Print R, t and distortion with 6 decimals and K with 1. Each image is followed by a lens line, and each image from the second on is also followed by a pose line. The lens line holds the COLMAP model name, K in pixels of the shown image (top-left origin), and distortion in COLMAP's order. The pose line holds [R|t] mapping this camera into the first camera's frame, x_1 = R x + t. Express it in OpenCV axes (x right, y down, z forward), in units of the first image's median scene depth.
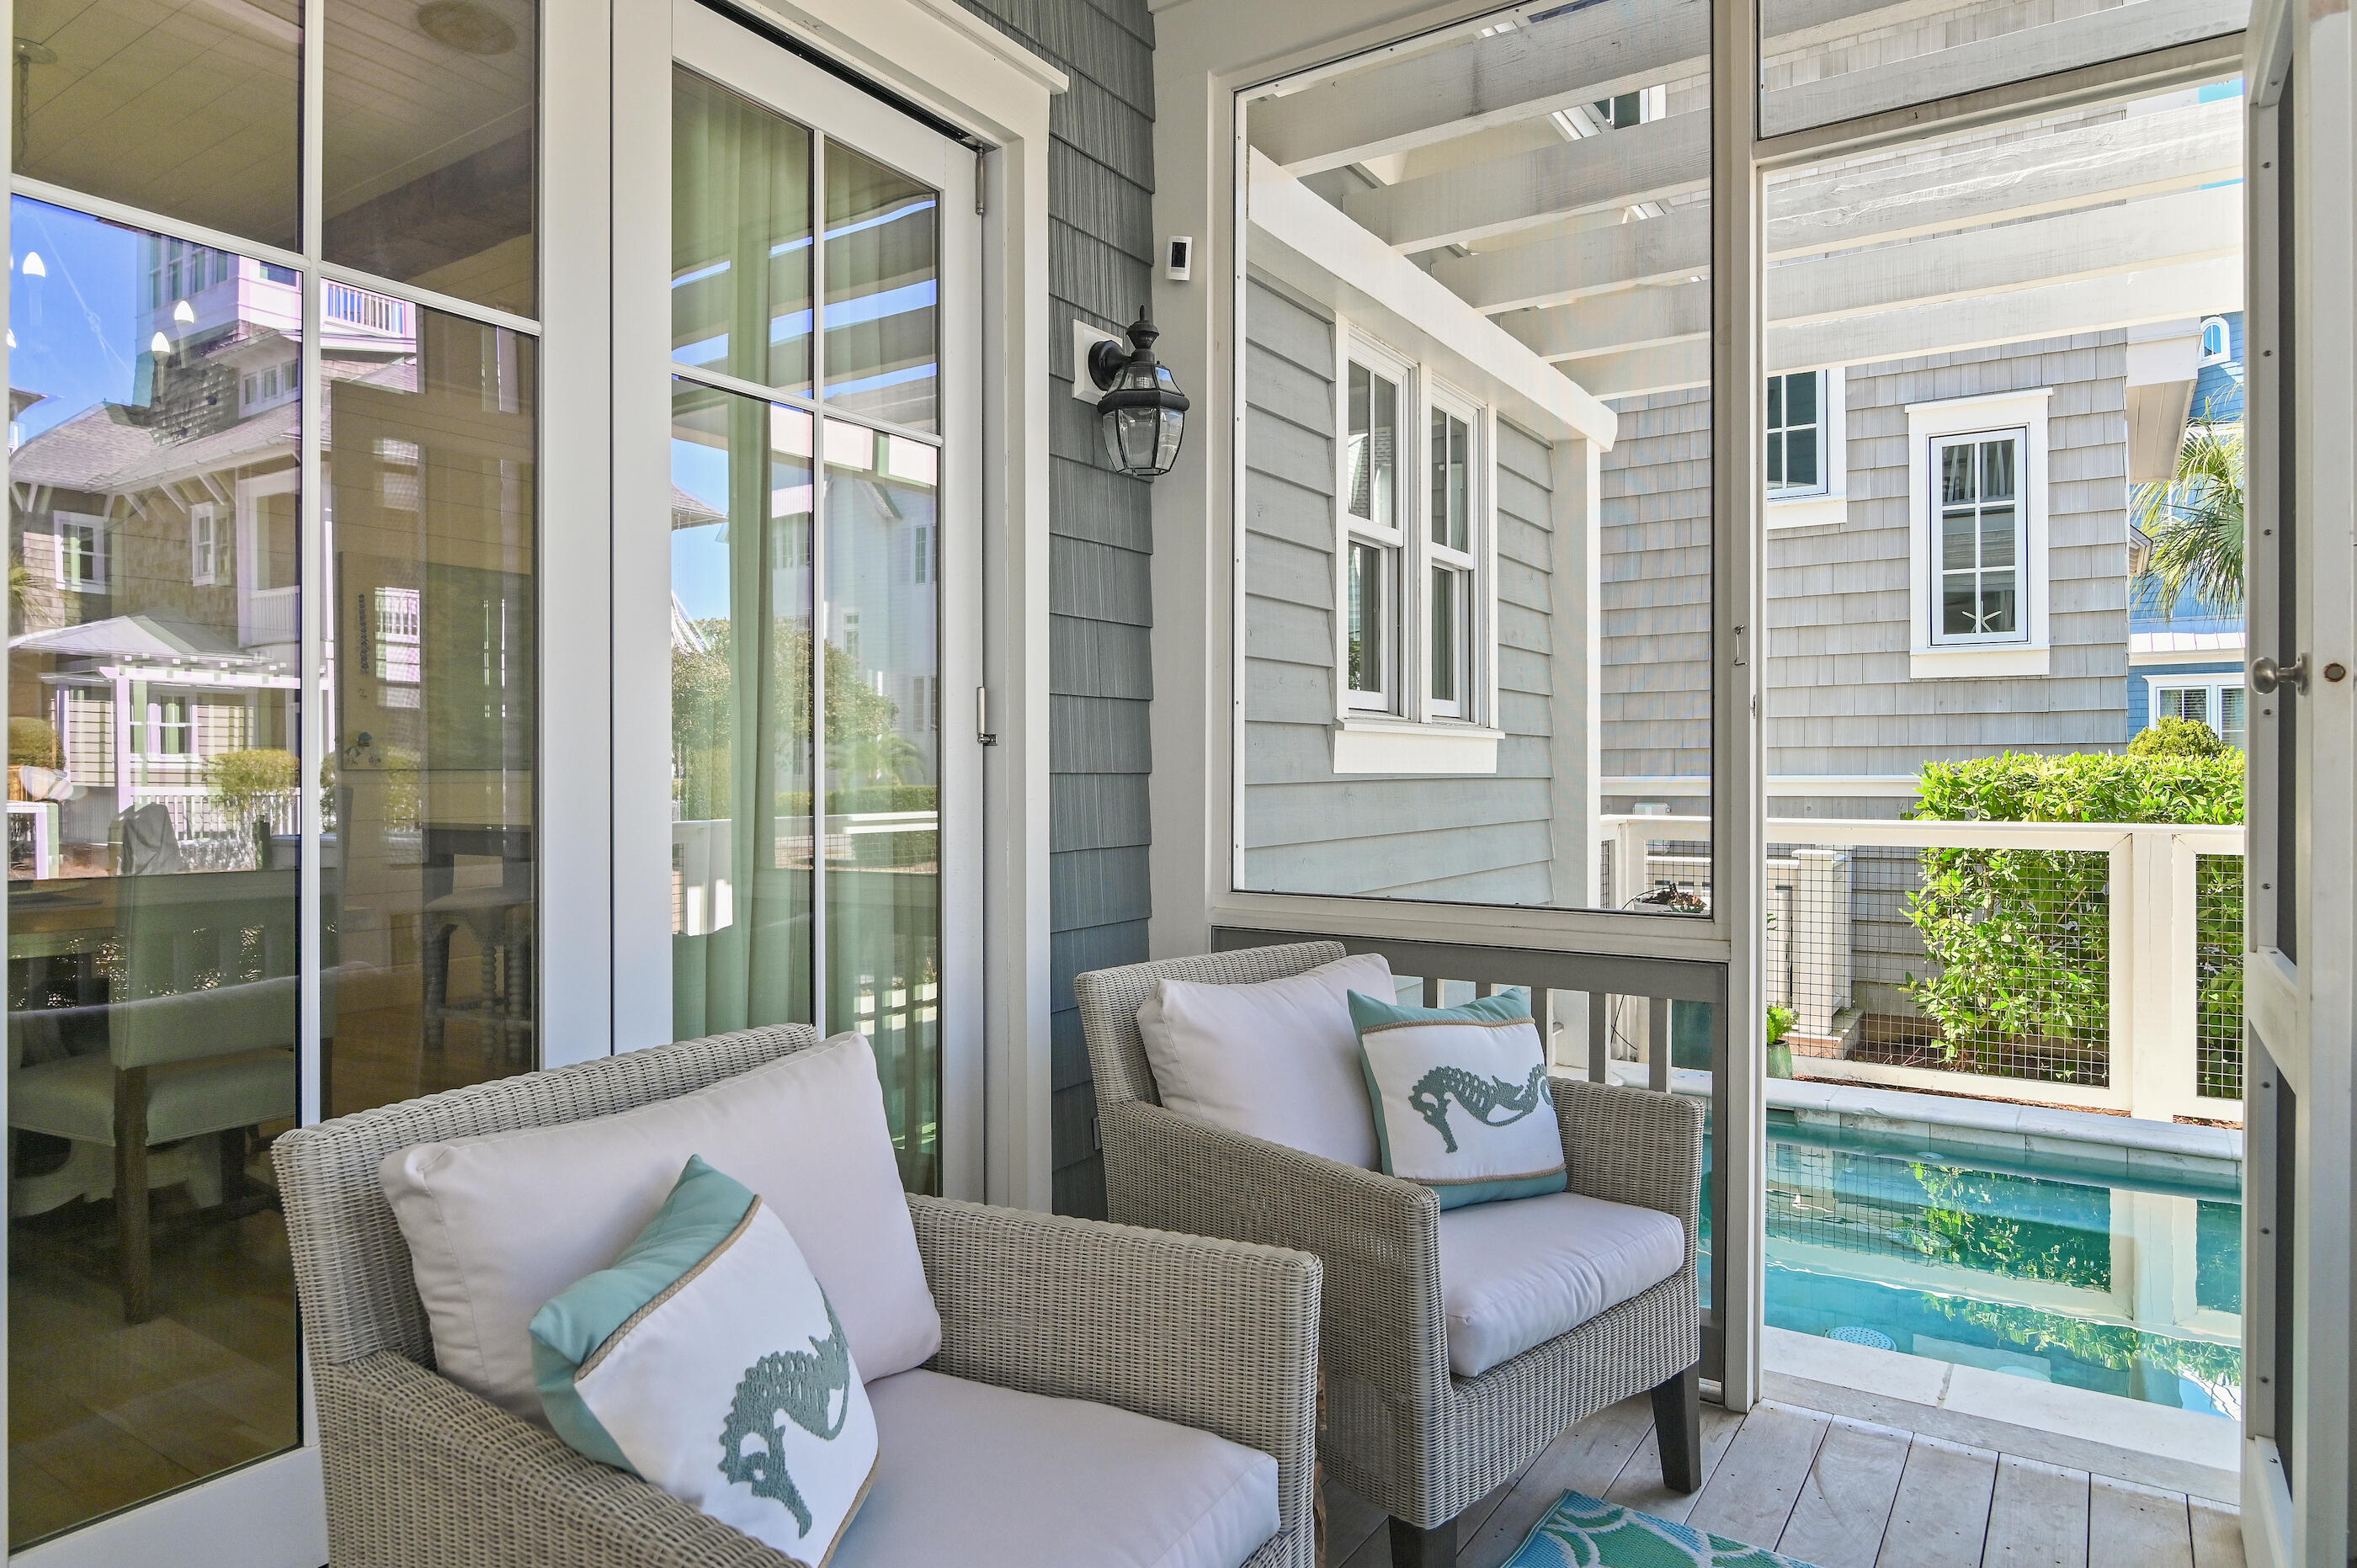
lens RADIAL K [[1412.6, 0, 1187.8], [0, 1412.6, 769.0], [0, 0, 1]] dist [-0.006378, -0.002132]
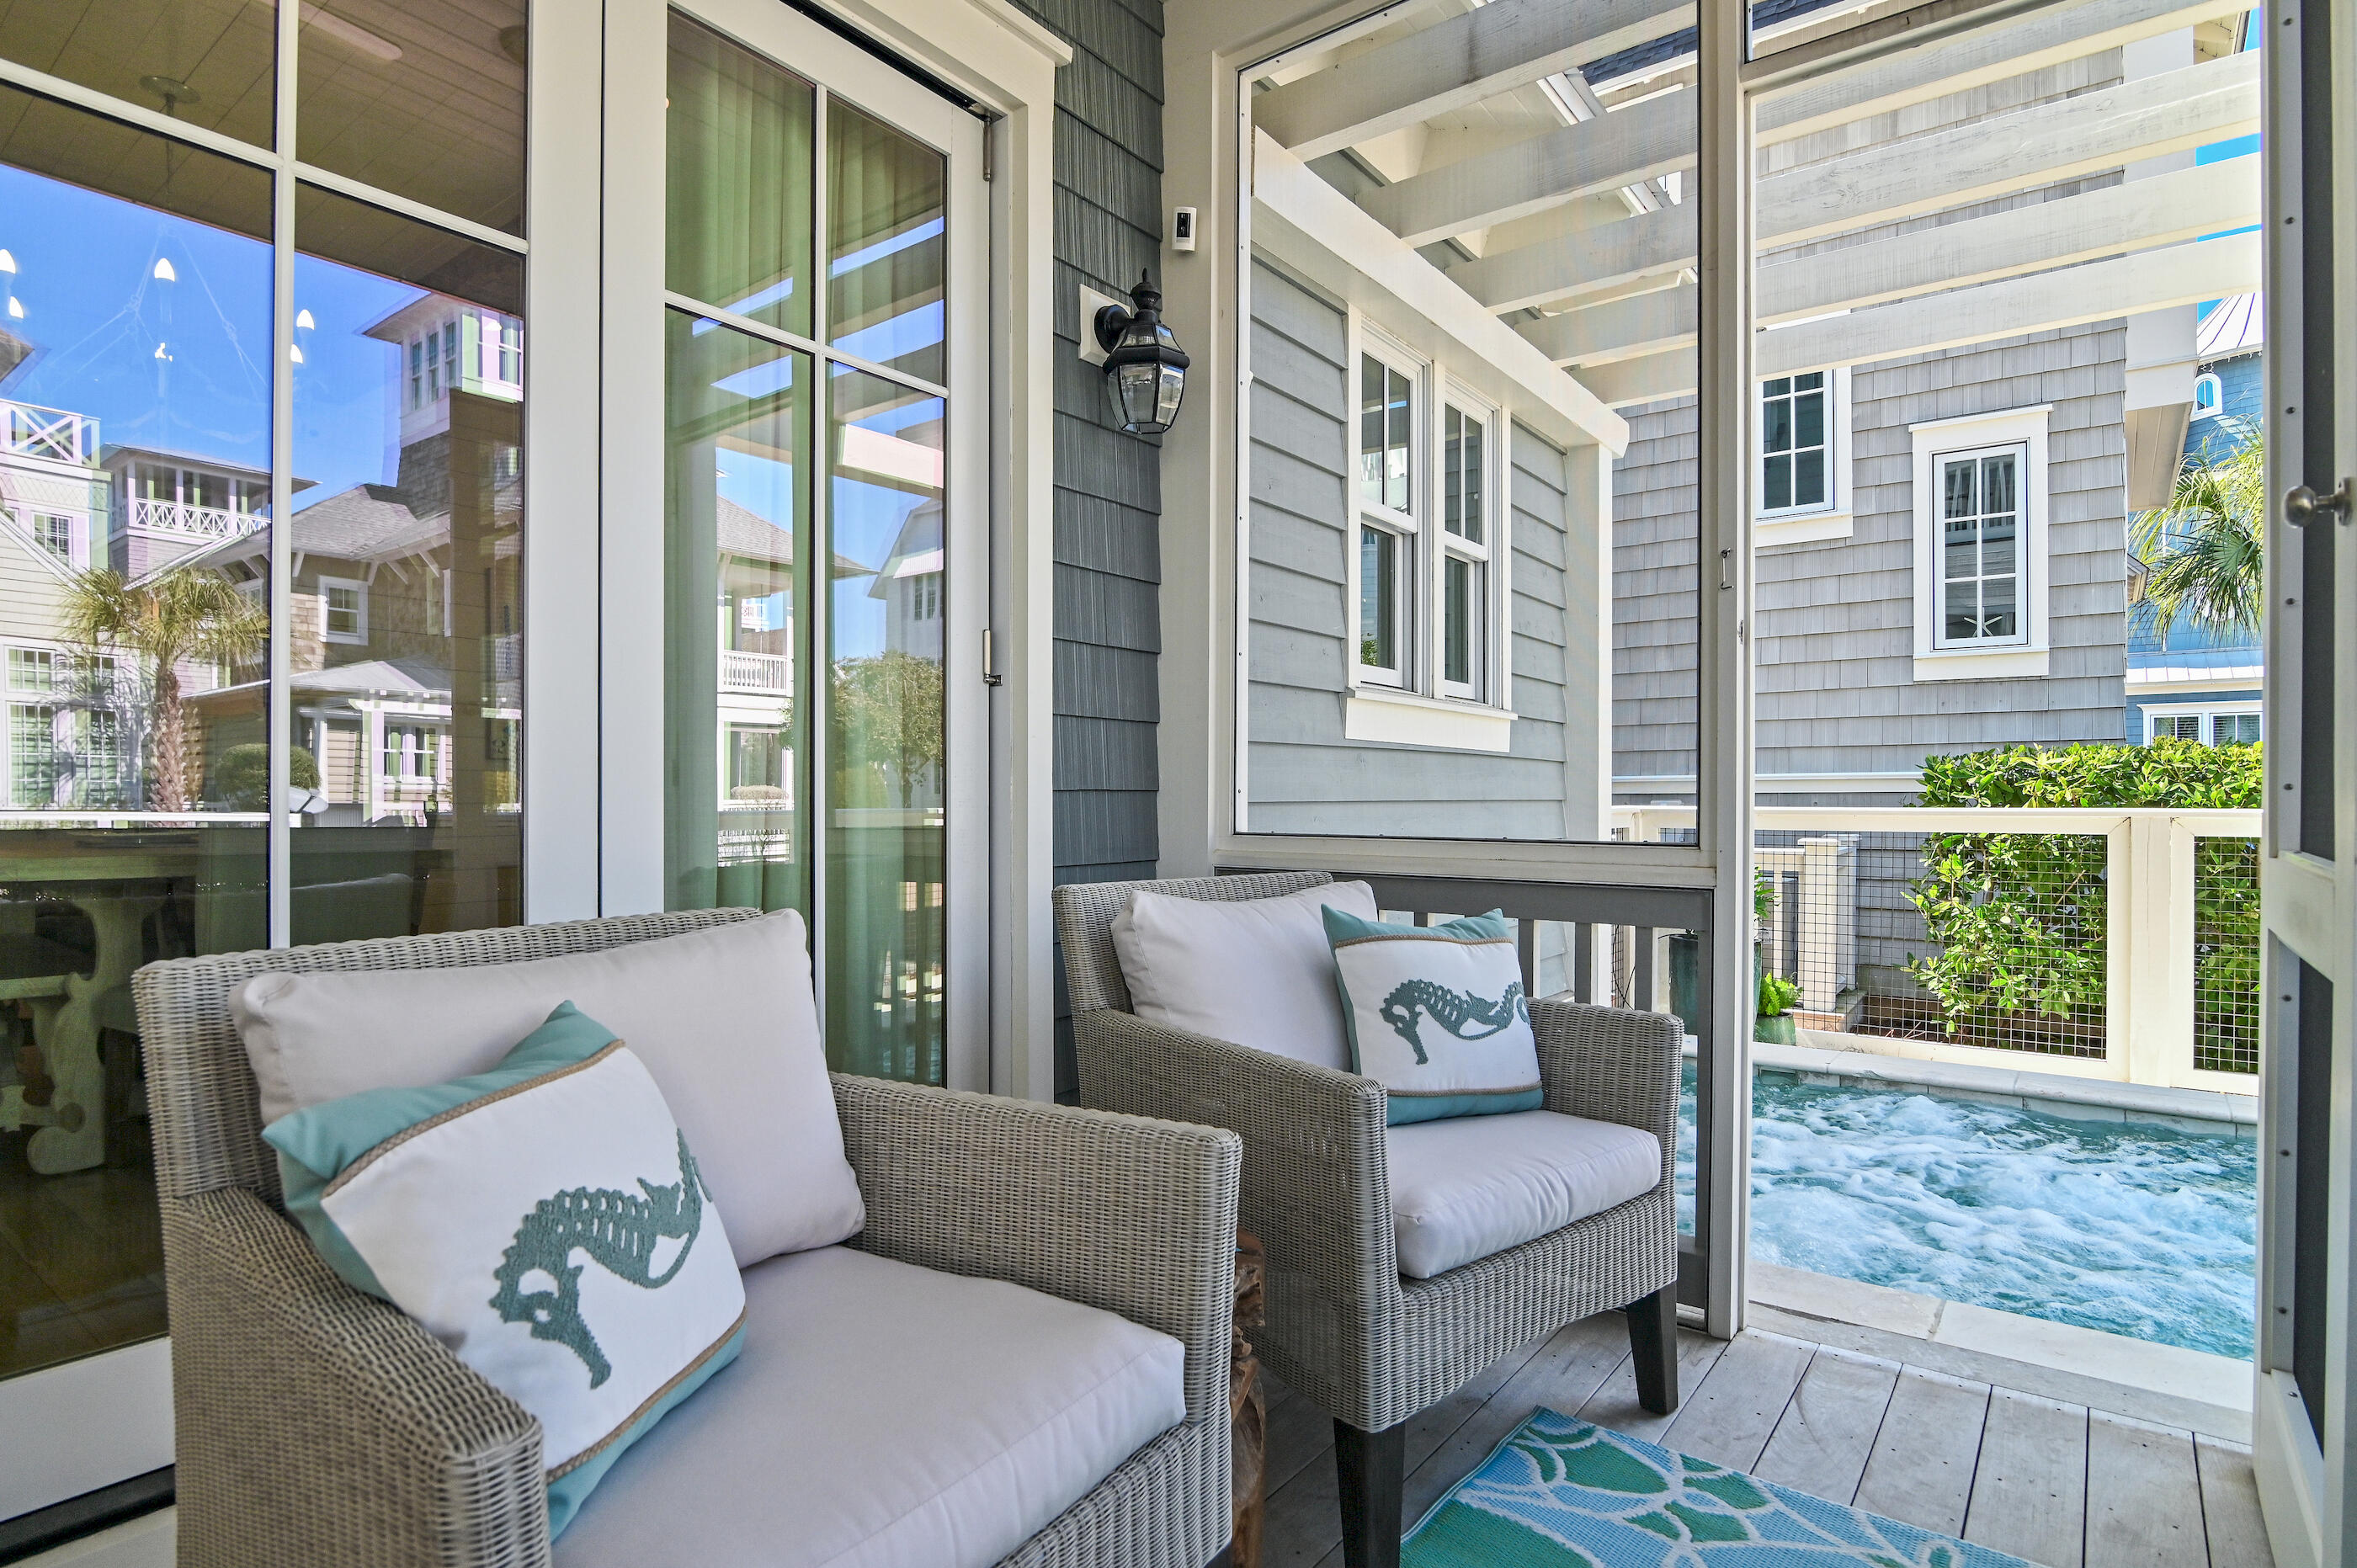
lens RADIAL K [[1236.4, 0, 1171.9], [0, 1236.4, 796.2], [0, 0, 1]] dist [-0.014692, -0.001061]
pose [[0.997457, 0.002637, -0.071227, 0.056003], [-0.002410, 0.999992, 0.003267, 0.061905], [0.071235, -0.003087, 0.997455, 0.092662]]
